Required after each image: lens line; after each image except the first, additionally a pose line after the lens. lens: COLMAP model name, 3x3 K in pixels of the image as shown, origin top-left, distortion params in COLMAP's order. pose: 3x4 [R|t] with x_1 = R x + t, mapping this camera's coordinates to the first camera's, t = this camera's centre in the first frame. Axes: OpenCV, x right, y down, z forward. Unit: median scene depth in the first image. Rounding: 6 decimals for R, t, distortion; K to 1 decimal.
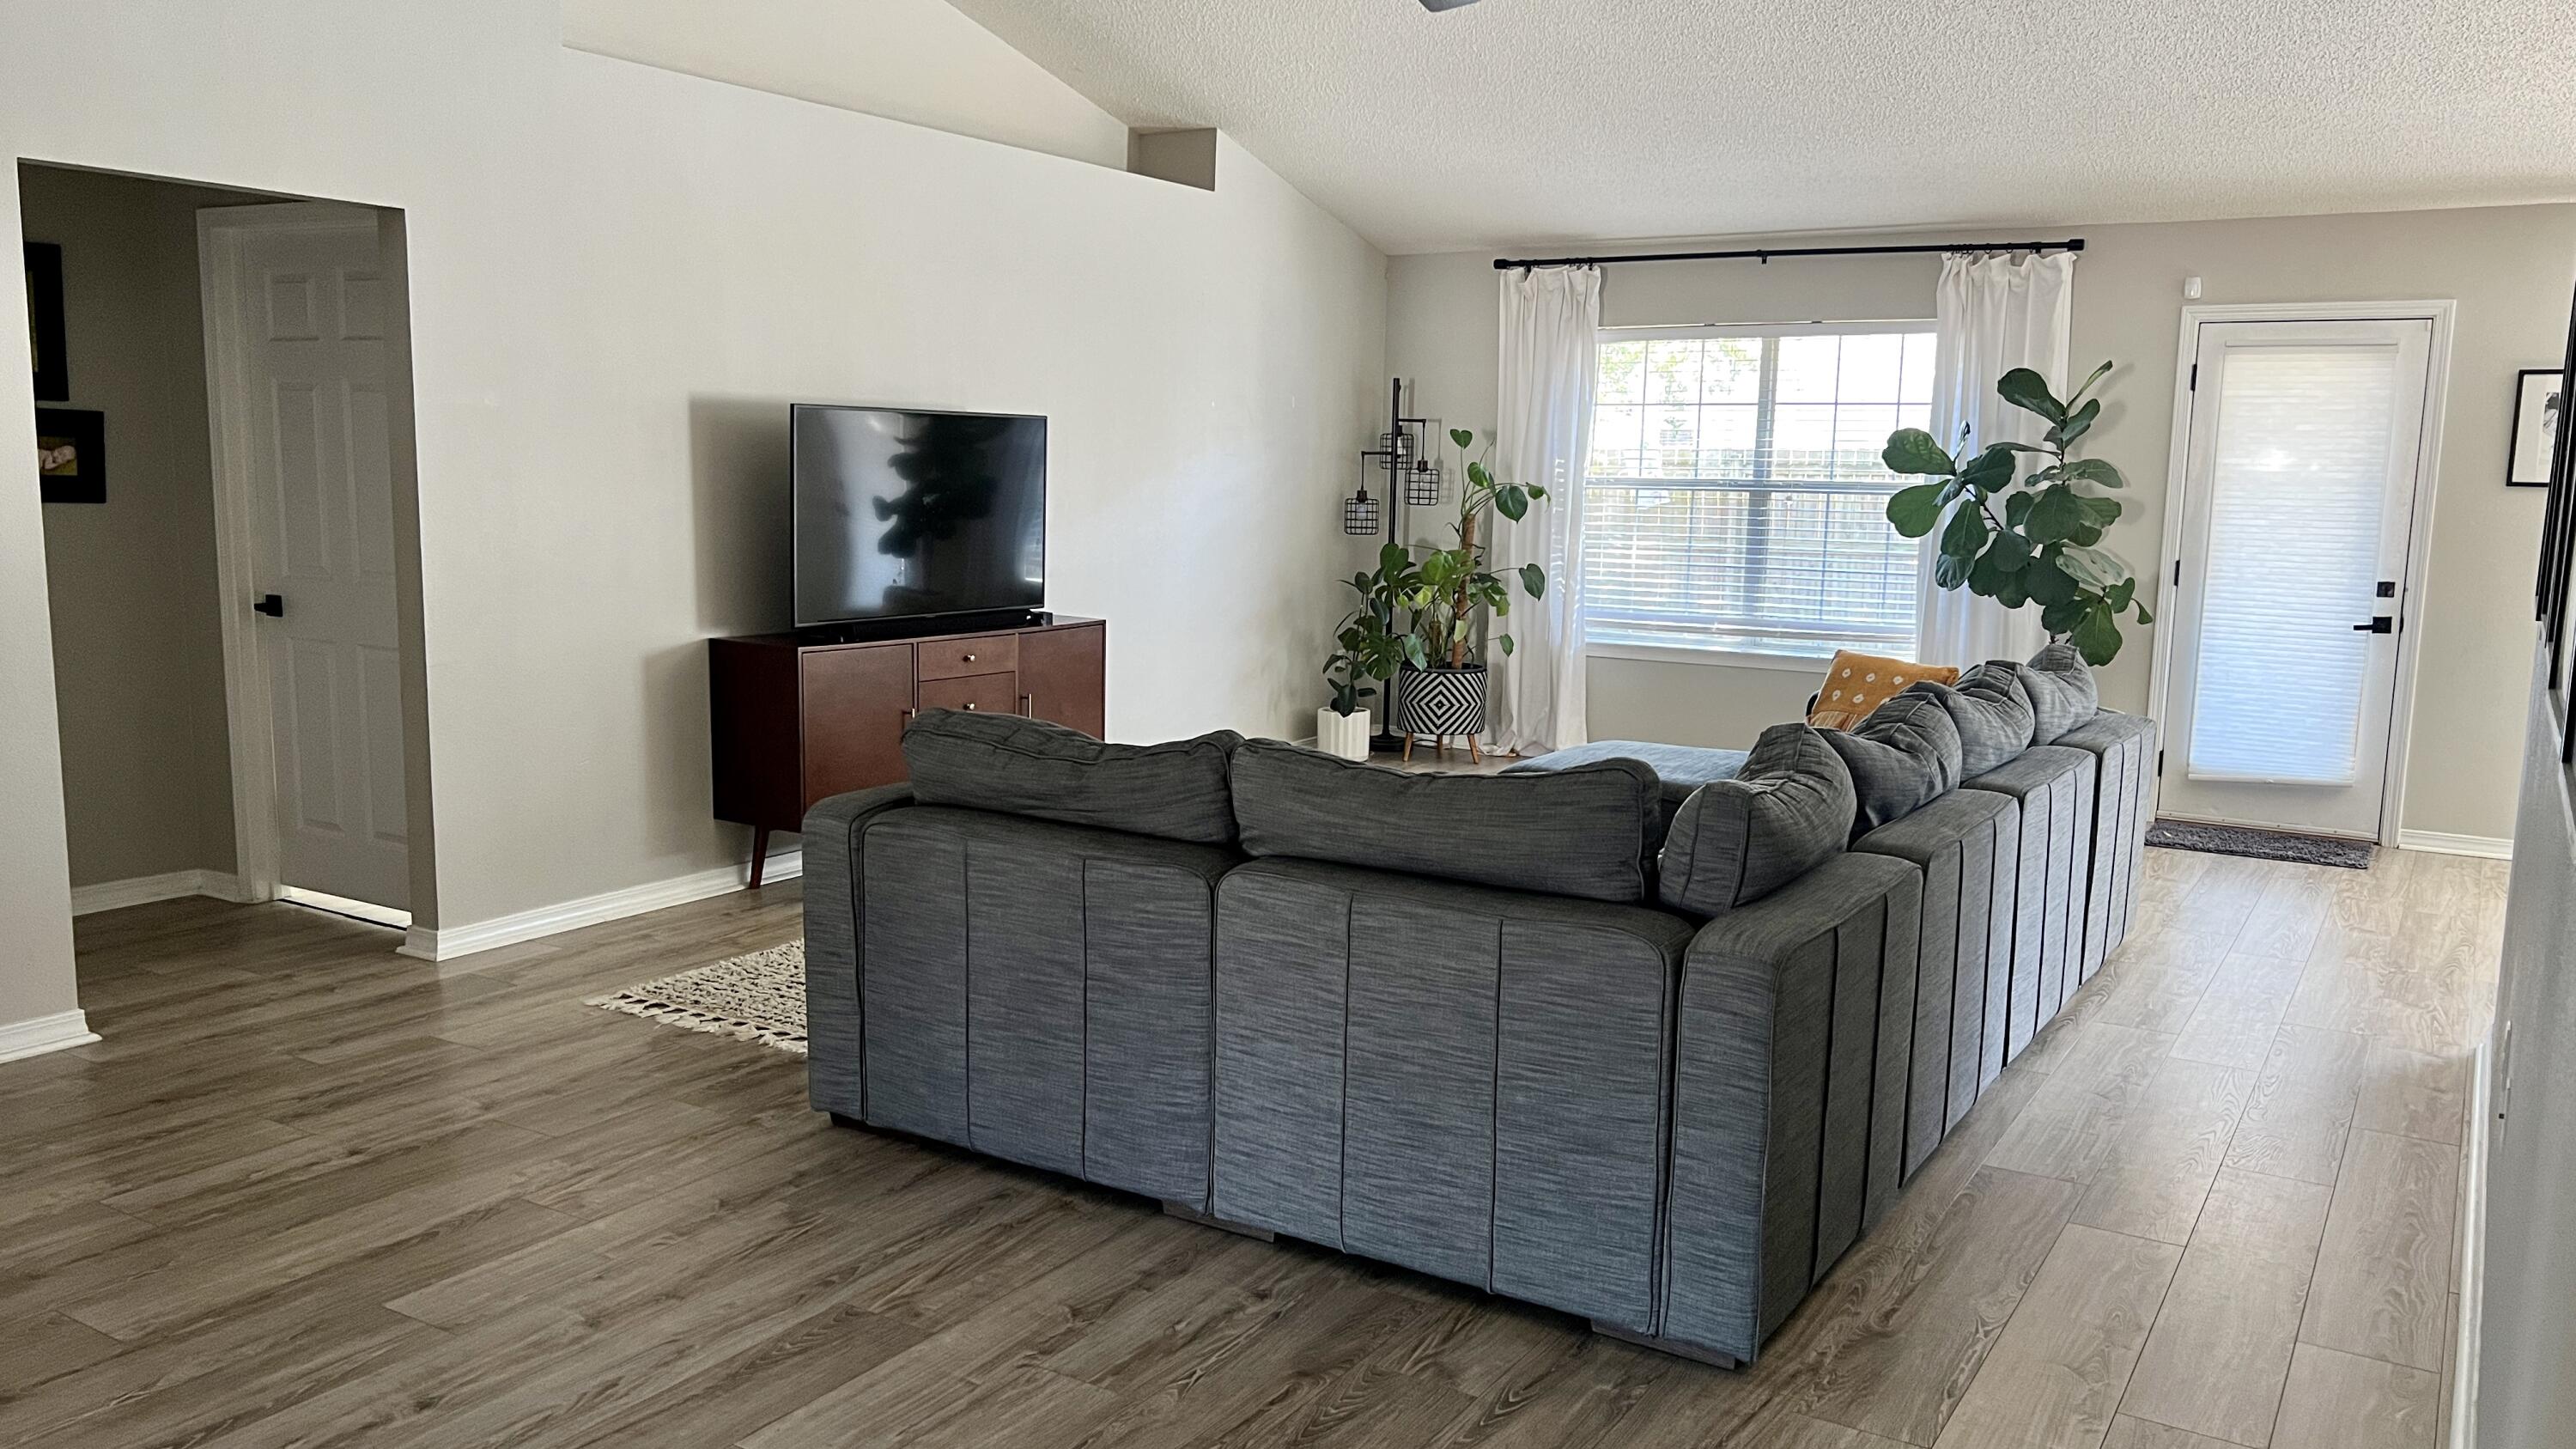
lens RADIAL K [[1961.4, 0, 1293.2], [0, 1961.4, 735.6], [0, 0, 1]] dist [0.095203, -0.163387]
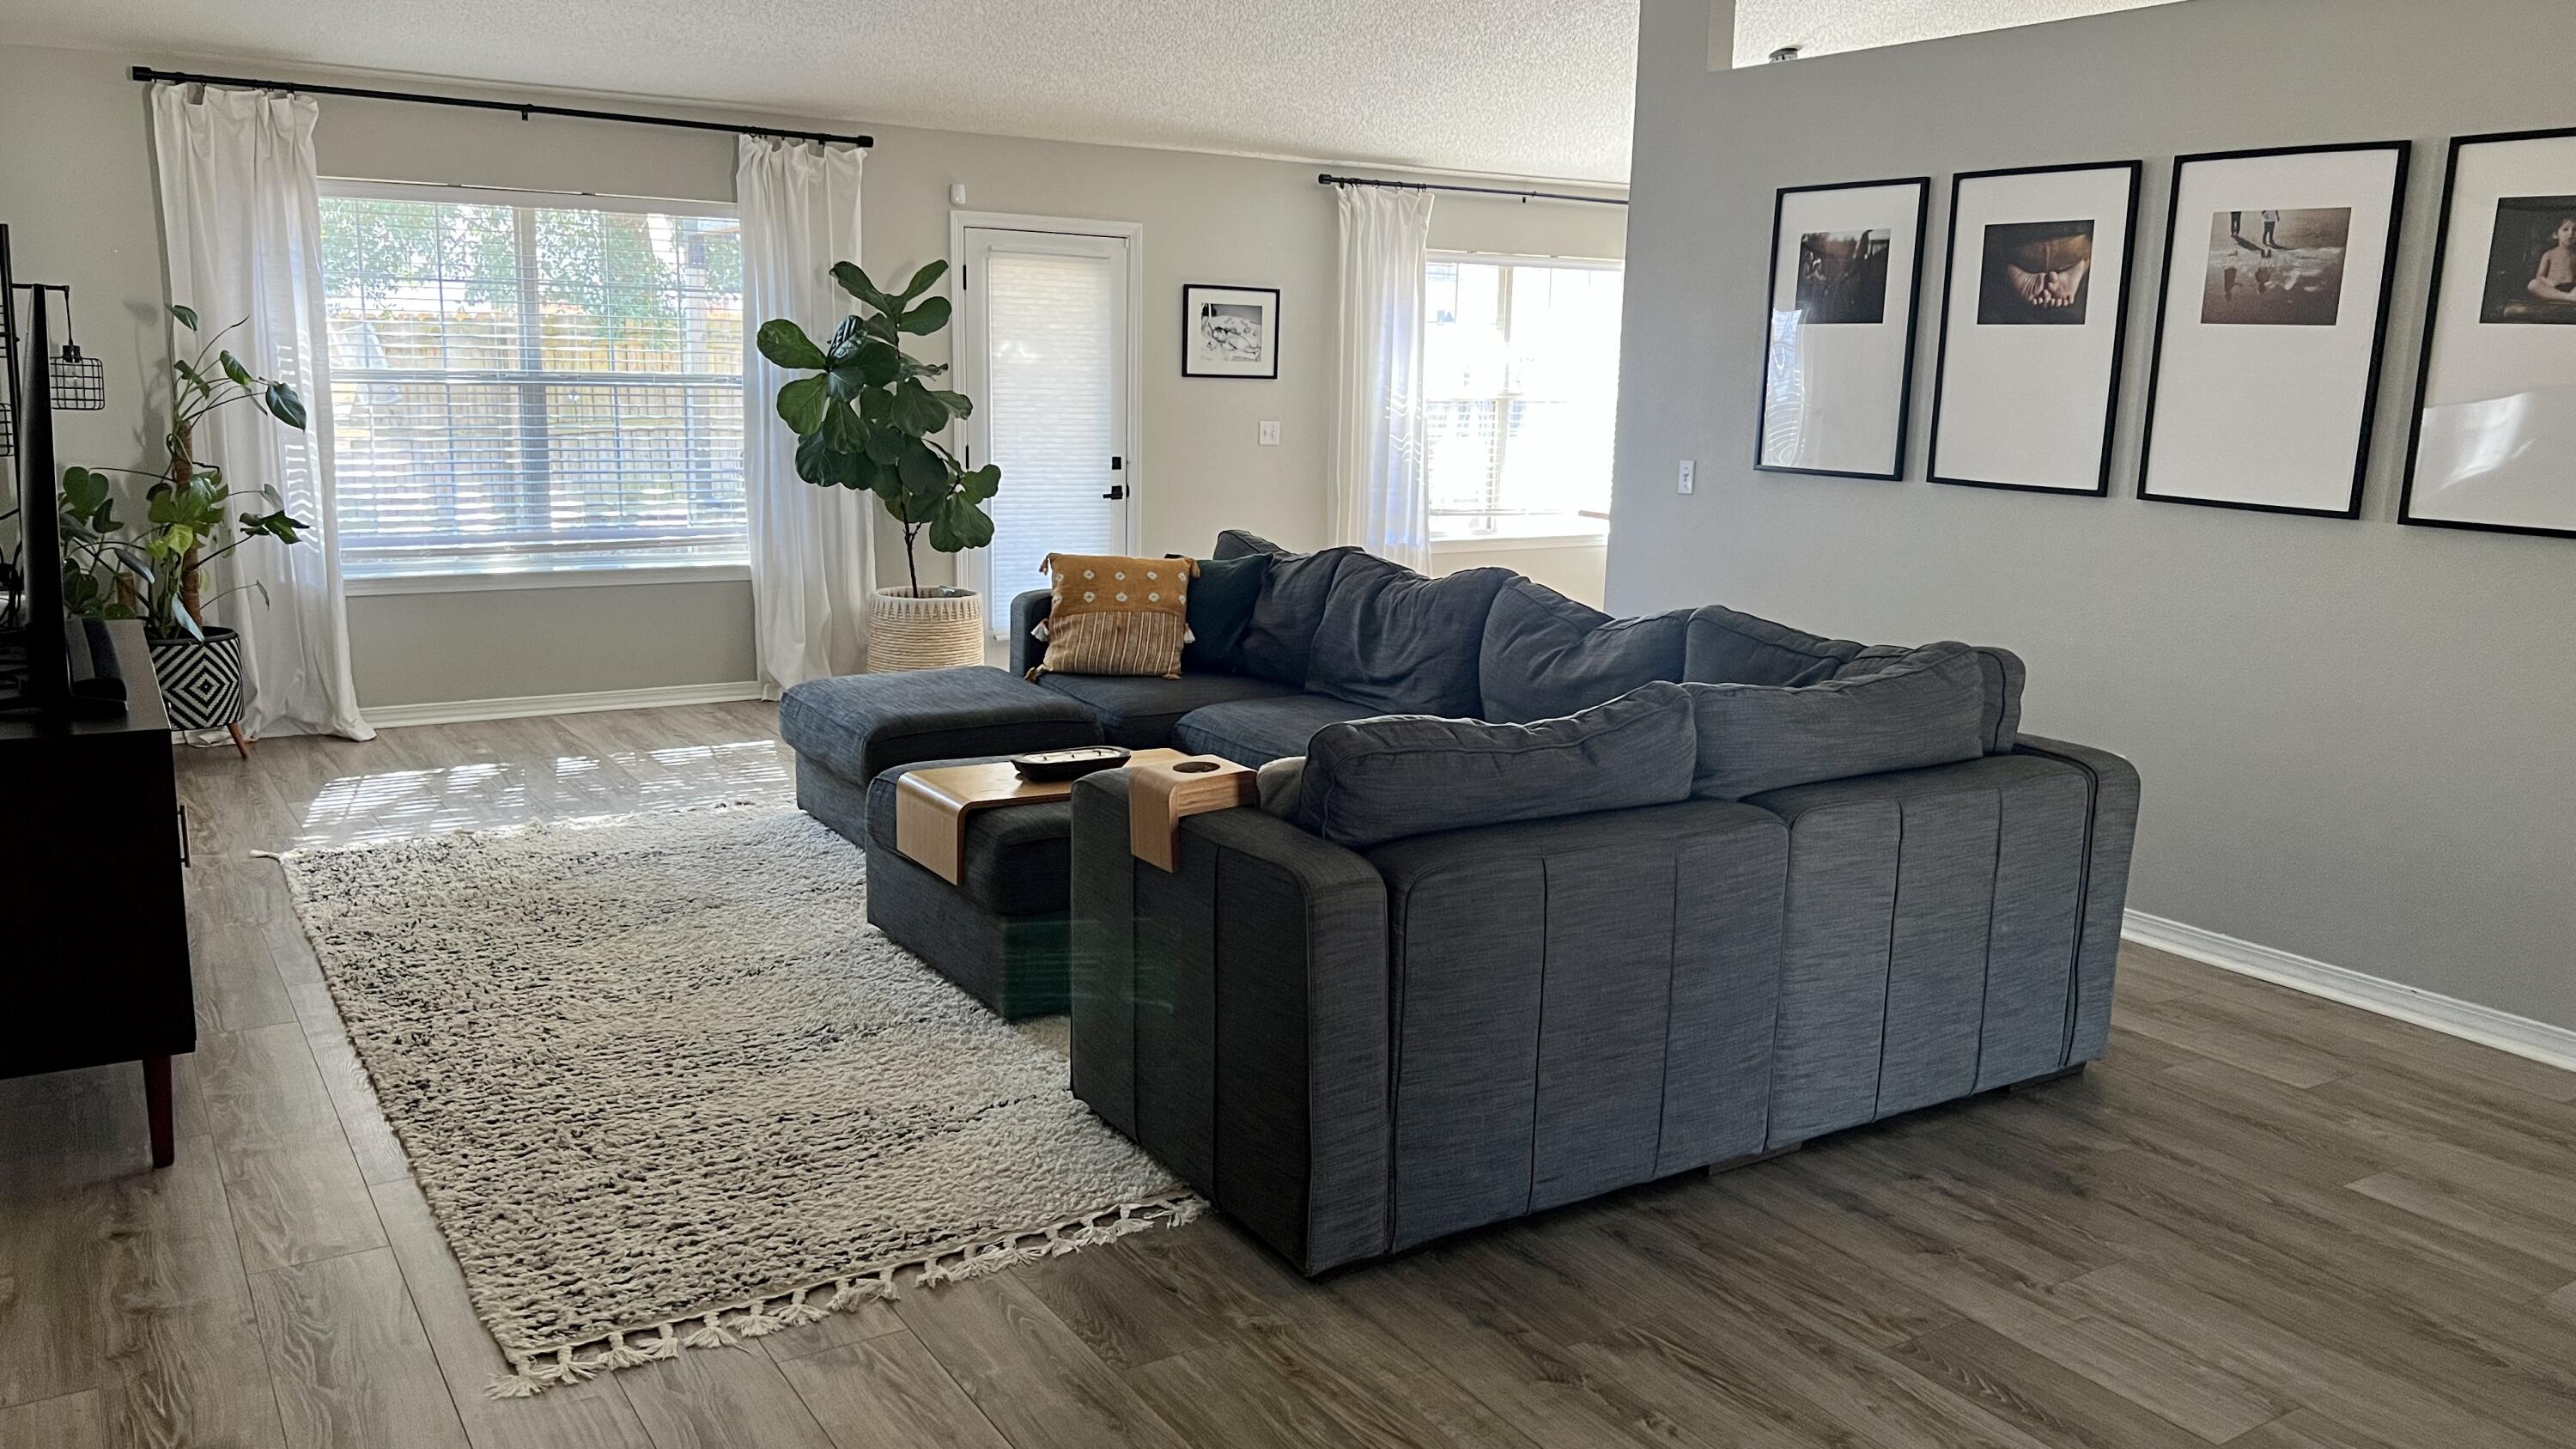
lens RADIAL K [[1946.4, 0, 1323.8], [0, 1946.4, 739.3], [0, 0, 1]] dist [0.084096, -0.138506]
pose [[0.414554, -0.182112, 0.891616, -0.575668], [0.113407, 0.982473, 0.147941, -0.081055], [-0.902931, 0.039786, 0.427941, 0.440257]]
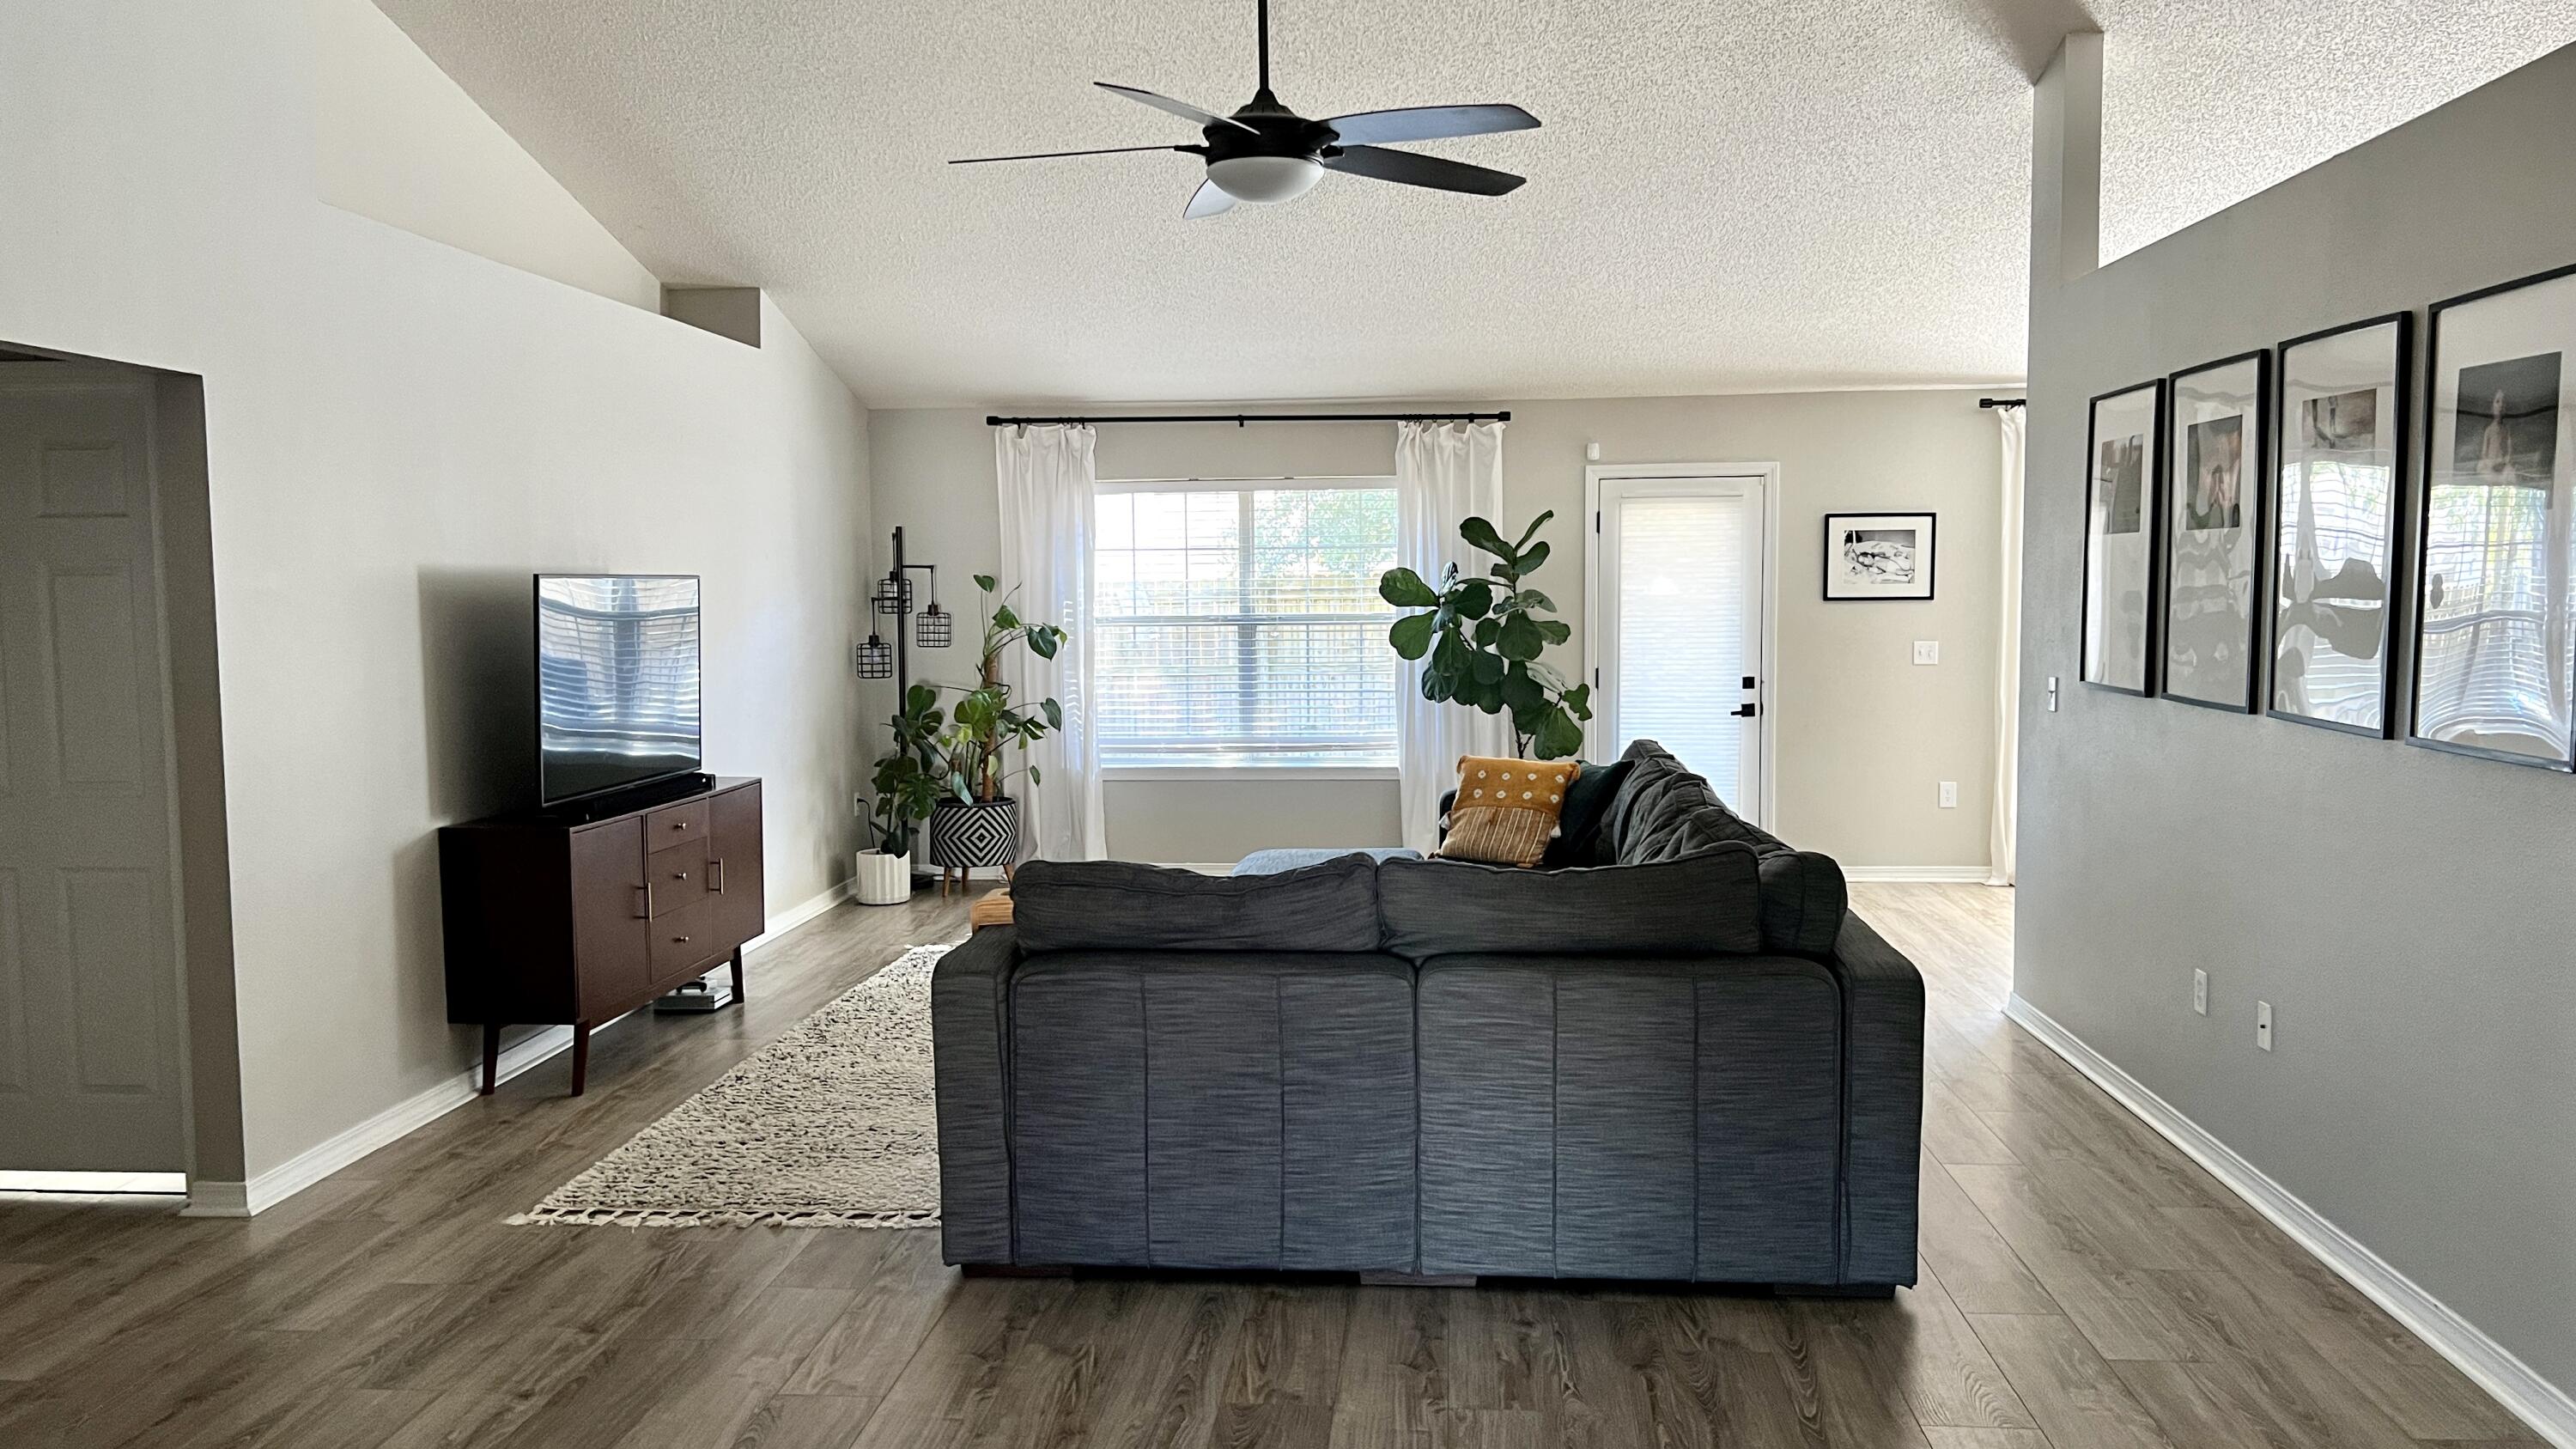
lens RADIAL K [[1961.4, 0, 1293.2], [0, 1961.4, 735.6], [0, 0, 1]] dist [0.095203, -0.163387]
pose [[0.887667, -0.063945, 0.456024, -0.351940], [0.092531, 0.994881, -0.040611, -0.016739], [-0.451093, 0.078245, 0.889041, -0.008445]]
